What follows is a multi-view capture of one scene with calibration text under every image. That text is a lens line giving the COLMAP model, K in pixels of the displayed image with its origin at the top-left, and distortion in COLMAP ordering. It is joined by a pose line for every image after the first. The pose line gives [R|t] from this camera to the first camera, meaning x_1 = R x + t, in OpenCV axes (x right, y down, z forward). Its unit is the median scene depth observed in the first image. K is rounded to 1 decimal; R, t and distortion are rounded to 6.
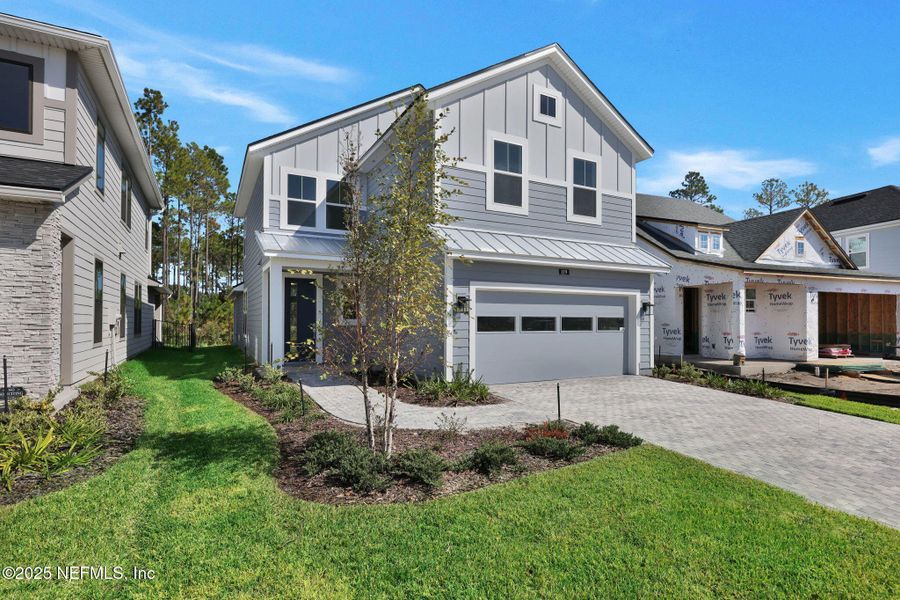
lens RADIAL K [[471.6, 0, 477.6], [0, 471.6, 316.1], [0, 0, 1]] dist [0.001420, -0.001035]
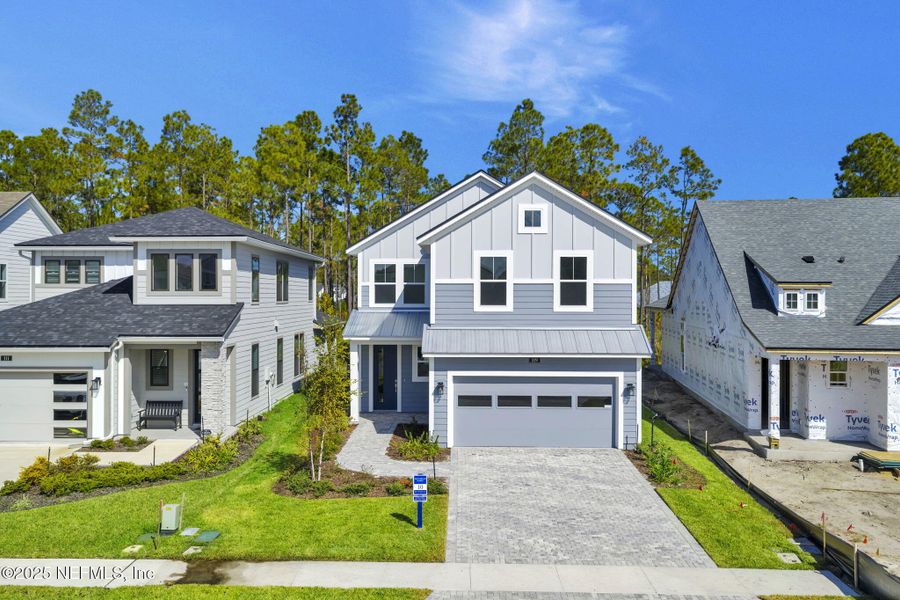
lens RADIAL K [[742.2, 0, 453.7], [0, 742.2, 298.7], [0, 0, 1]] dist [0.024238, -0.038274]
pose [[0.862397, 0.000939, -0.506232, 0.916297], [0.005041, 0.999933, 0.010442, -0.256852], [0.506208, -0.011557, 0.862334, -0.723920]]
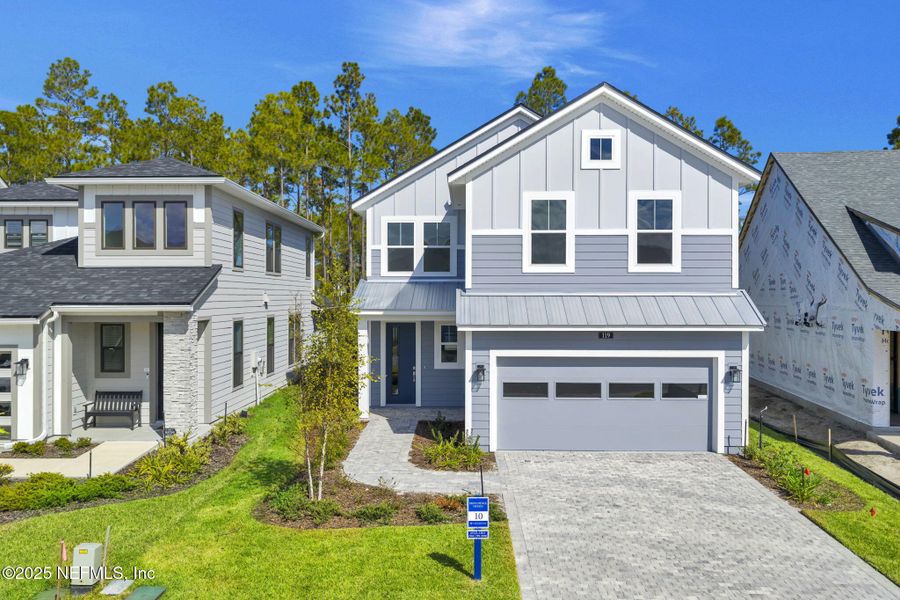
lens RADIAL K [[742.2, 0, 452.9], [0, 742.2, 300.0], [0, 0, 1]] dist [0.024238, -0.038274]
pose [[0.862936, 0.000405, -0.505313, 0.616087], [0.006389, 0.999911, 0.011712, -0.169483], [0.505273, -0.013335, 0.862857, -0.379502]]
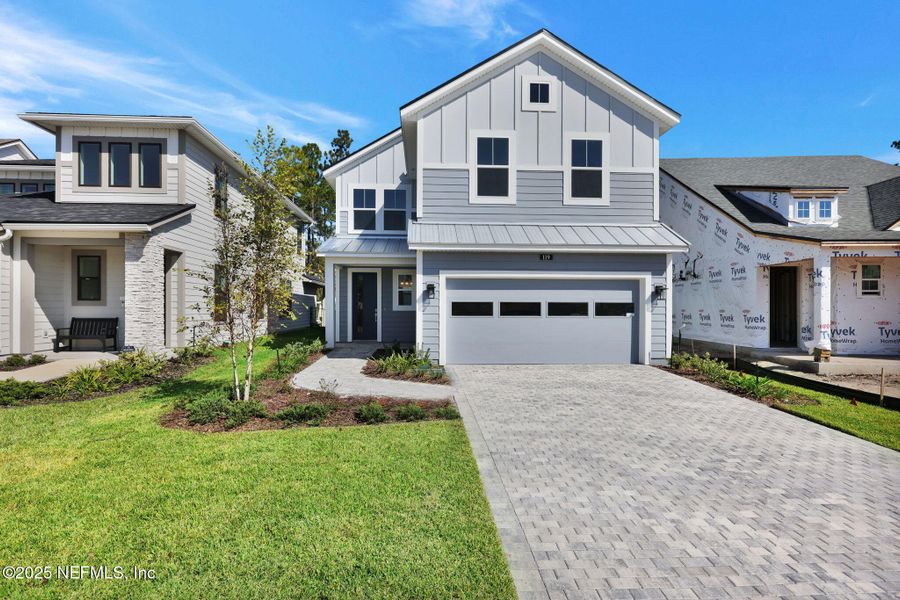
lens RADIAL K [[450.1, 0, 448.0], [0, 450.1, 308.4], [0, 0, 1]] dist [-0.000712, 0.001820]
pose [[0.898129, -0.000475, -0.439732, 0.389011], [0.004208, 0.999963, 0.007515, 0.007001], [0.439712, -0.008600, 0.898098, 0.043844]]
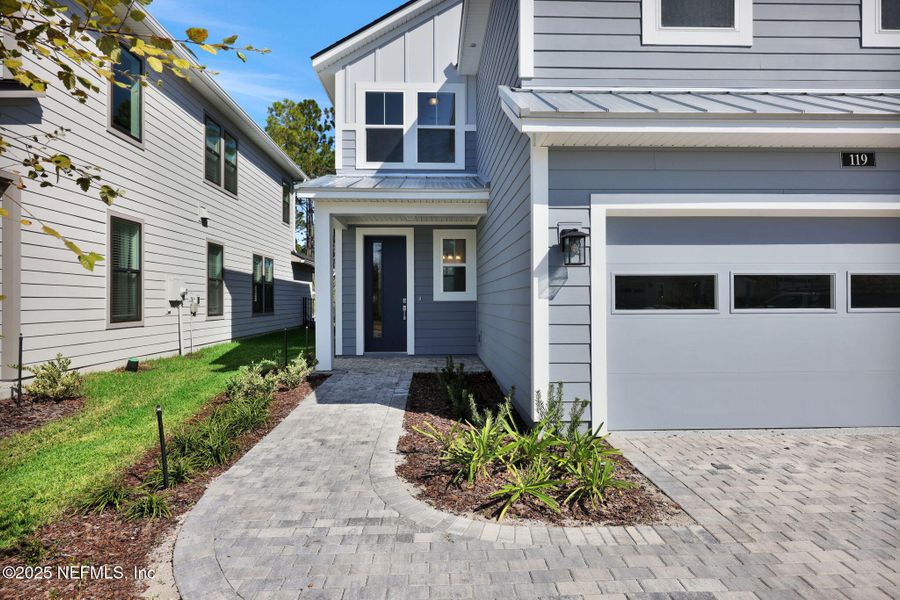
lens RADIAL K [[489.4, 0, 449.2], [0, 489.4, 297.1], [0, 0, 1]] dist [-0.000032, -0.001621]
pose [[0.886325, -0.010109, -0.462954, 0.063019], [0.011239, 0.999937, -0.000318, 0.016841], [0.462928, -0.004921, 0.886382, 0.443837]]
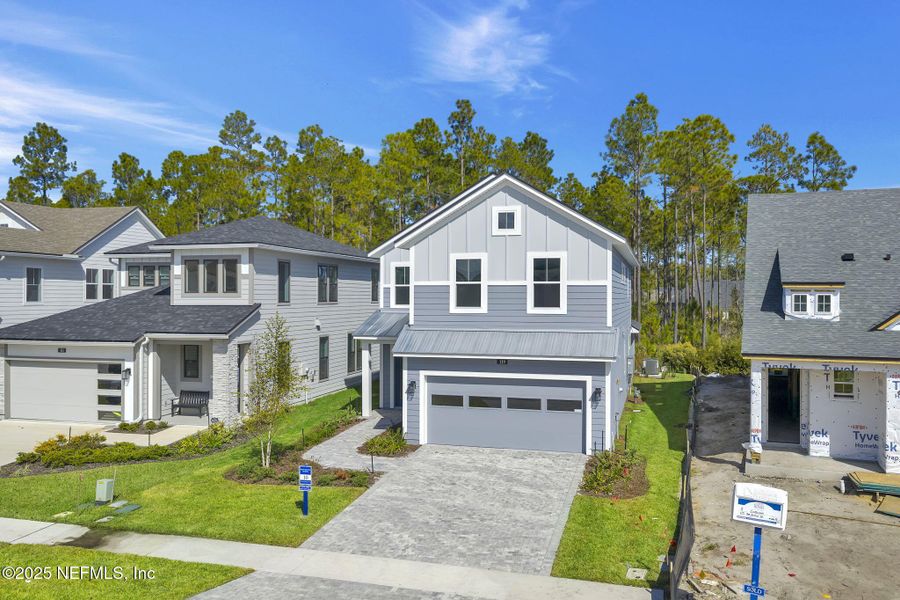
lens RADIAL K [[742.2, 0, 454.6], [0, 742.2, 299.1], [0, 0, 1]] dist [0.024238, -0.038274]
pose [[0.709967, 0.002365, -0.704231, 1.365585], [0.006326, 0.999933, 0.009736, -0.259063], [0.704206, -0.011367, 0.709905, -0.434933]]
